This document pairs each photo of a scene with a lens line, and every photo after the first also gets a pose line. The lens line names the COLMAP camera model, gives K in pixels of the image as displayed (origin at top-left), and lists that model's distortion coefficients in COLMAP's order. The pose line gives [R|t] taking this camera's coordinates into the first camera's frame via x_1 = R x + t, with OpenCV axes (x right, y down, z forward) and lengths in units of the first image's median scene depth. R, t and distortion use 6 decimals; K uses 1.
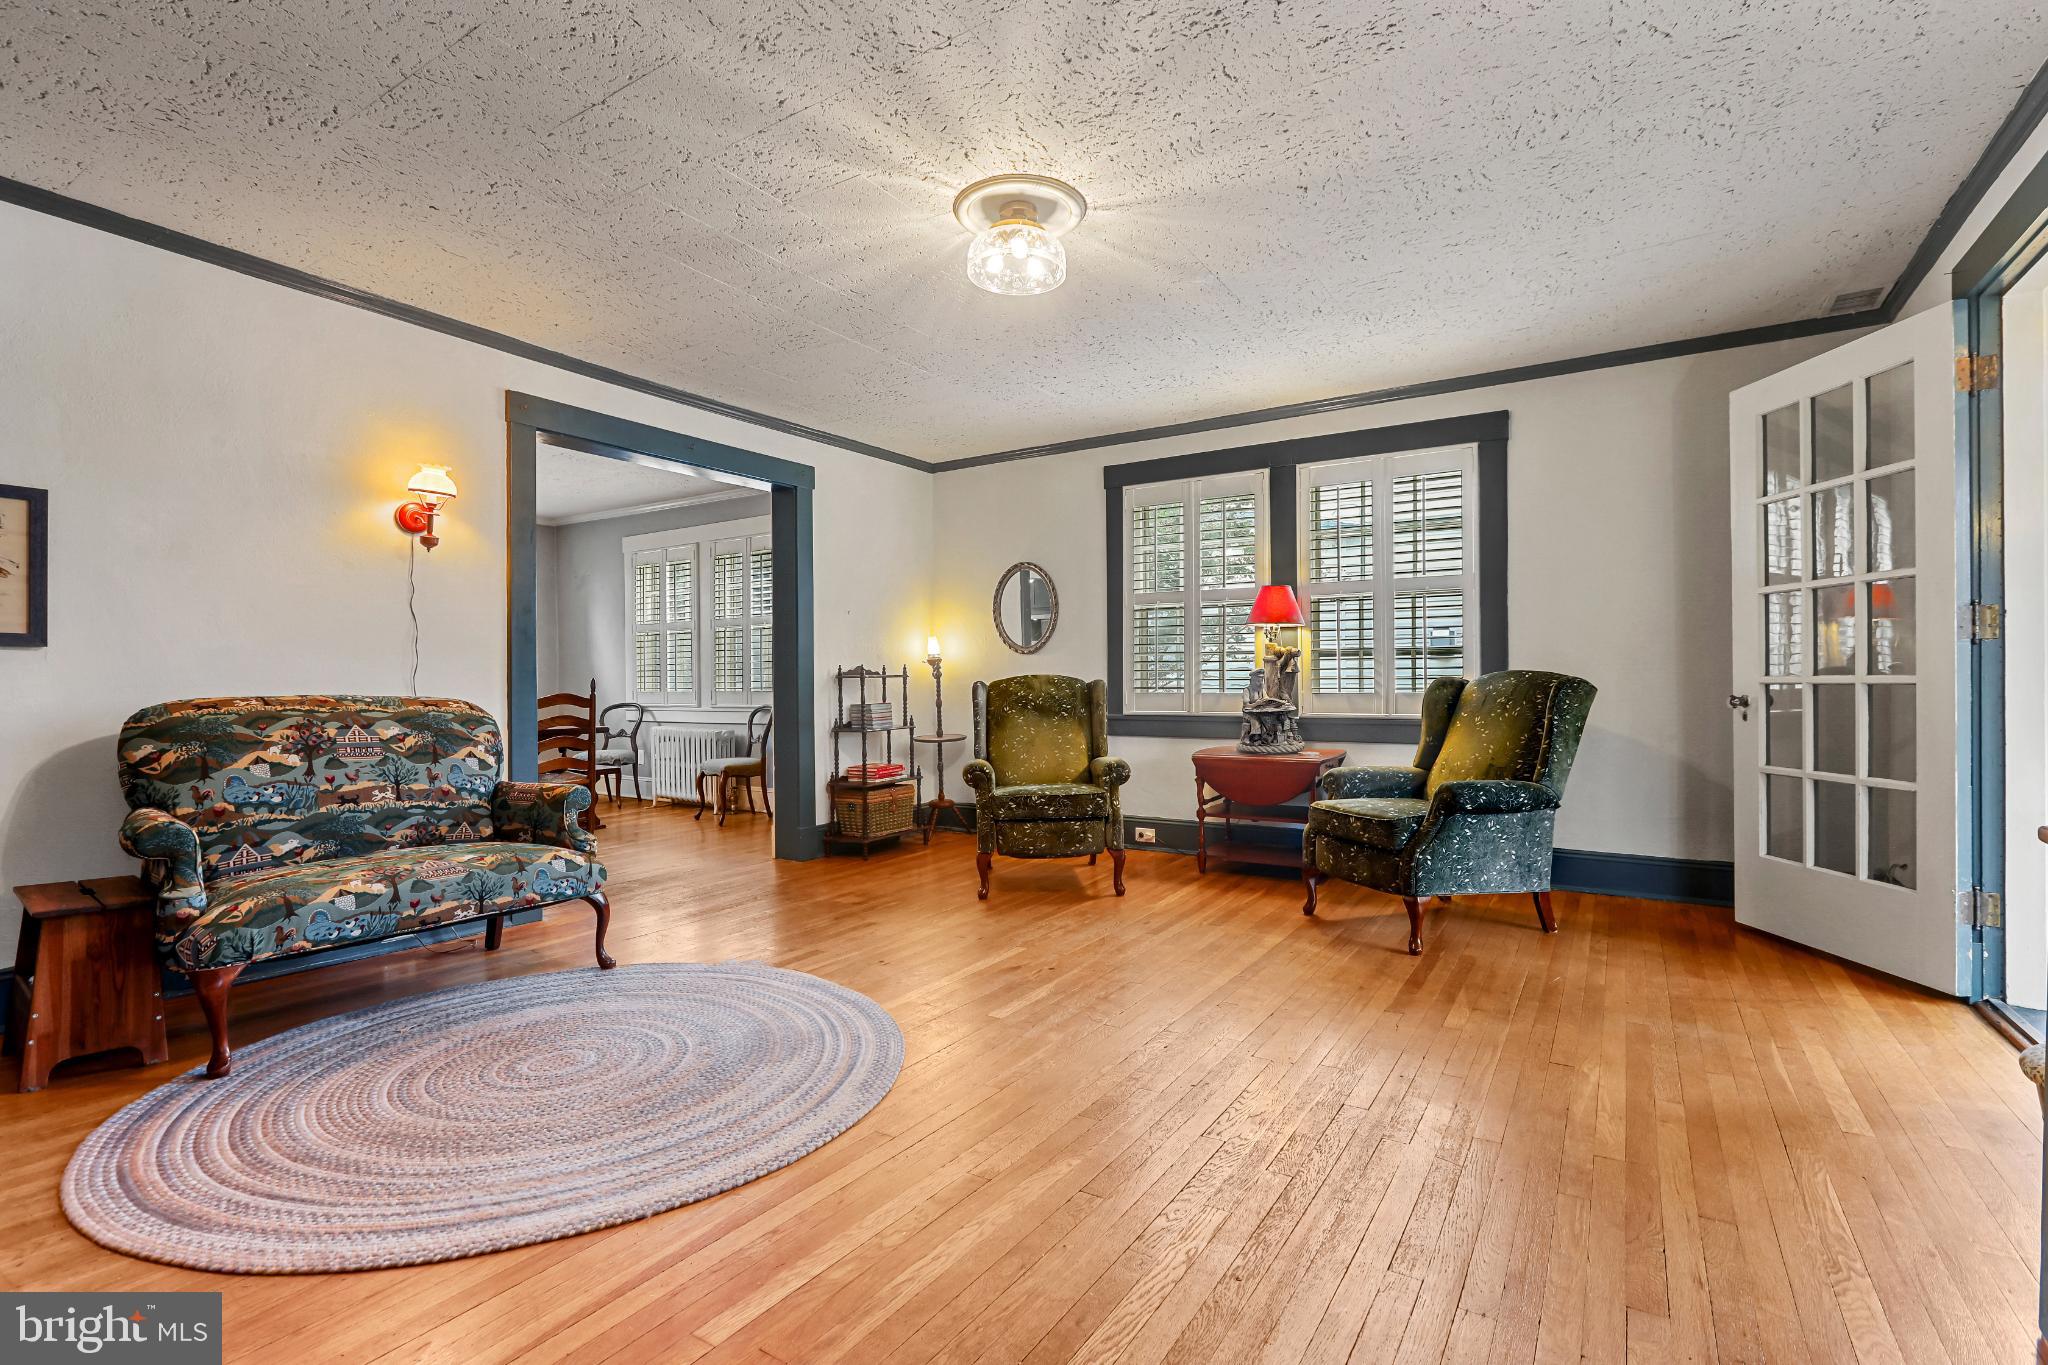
lens RADIAL K [[951.1, 0, 1020.2], [0, 951.1, 686.0], [0, 0, 1]] dist [-0.005393, -0.000025]
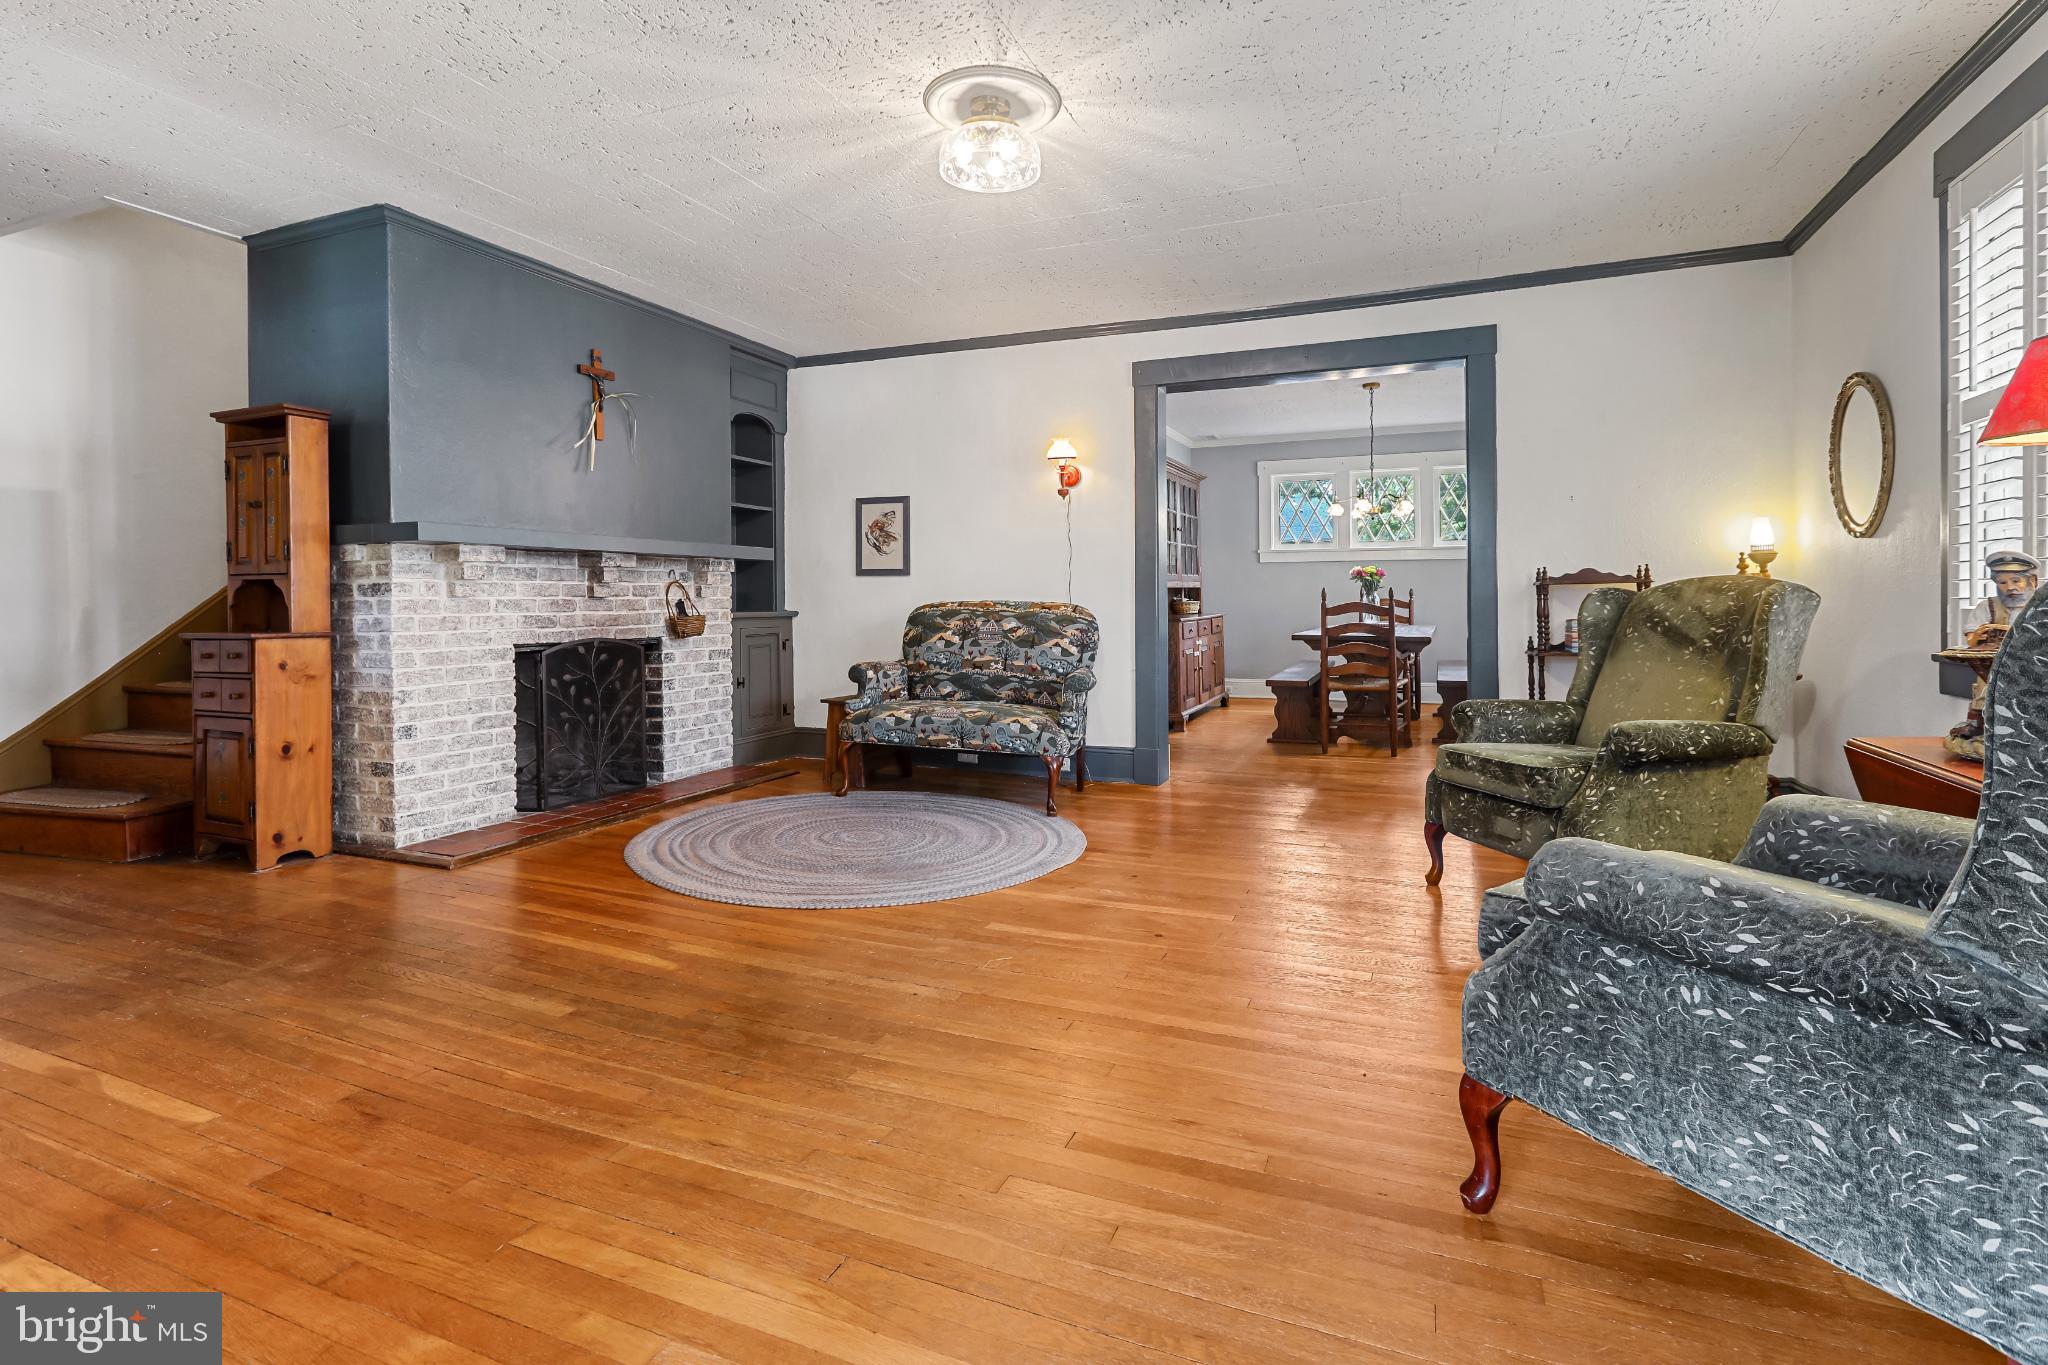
lens RADIAL K [[949.8, 0, 1021.7], [0, 949.8, 608.4], [0, 0, 1]] dist [-0.002696, 0.002571]
pose [[0.175716, 0.014309, -0.984337, 0.723001], [-0.000569, 0.999896, 0.014434, -0.000598], [0.984441, -0.001977, 0.175706, 0.656665]]
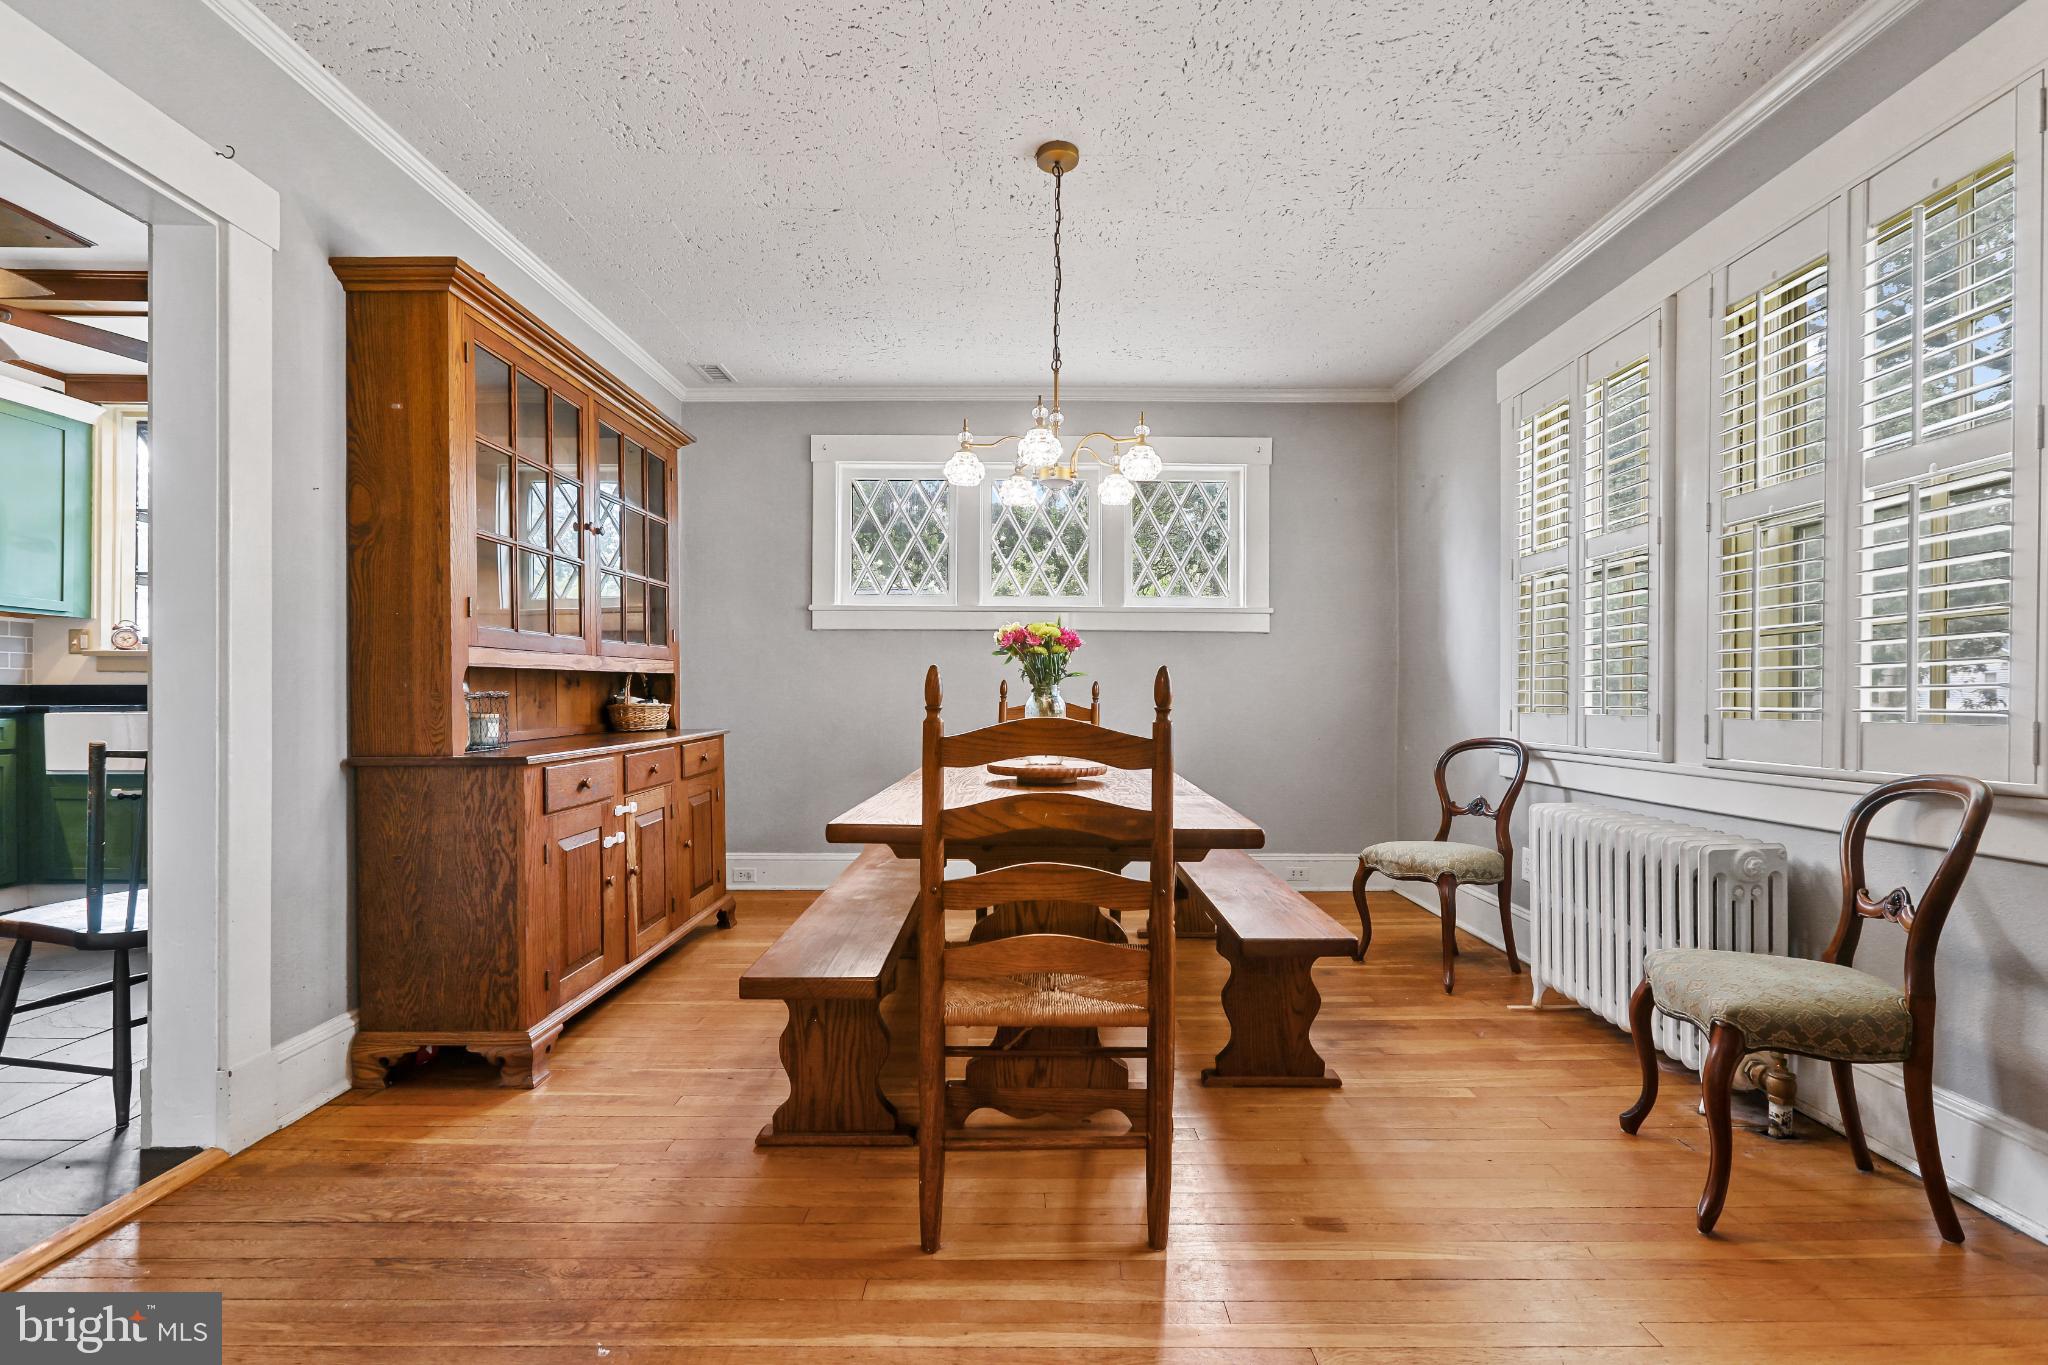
lens RADIAL K [[949.8, 0, 1017.4], [0, 949.8, 704.4], [0, 0, 1]] dist [-0.002696, 0.002571]
pose [[0.546510, 0.015545, -0.837309, -0.353340], [-0.012381, 0.999868, 0.010482, 0.001208], [0.837361, 0.004638, 0.546630, 1.221253]]
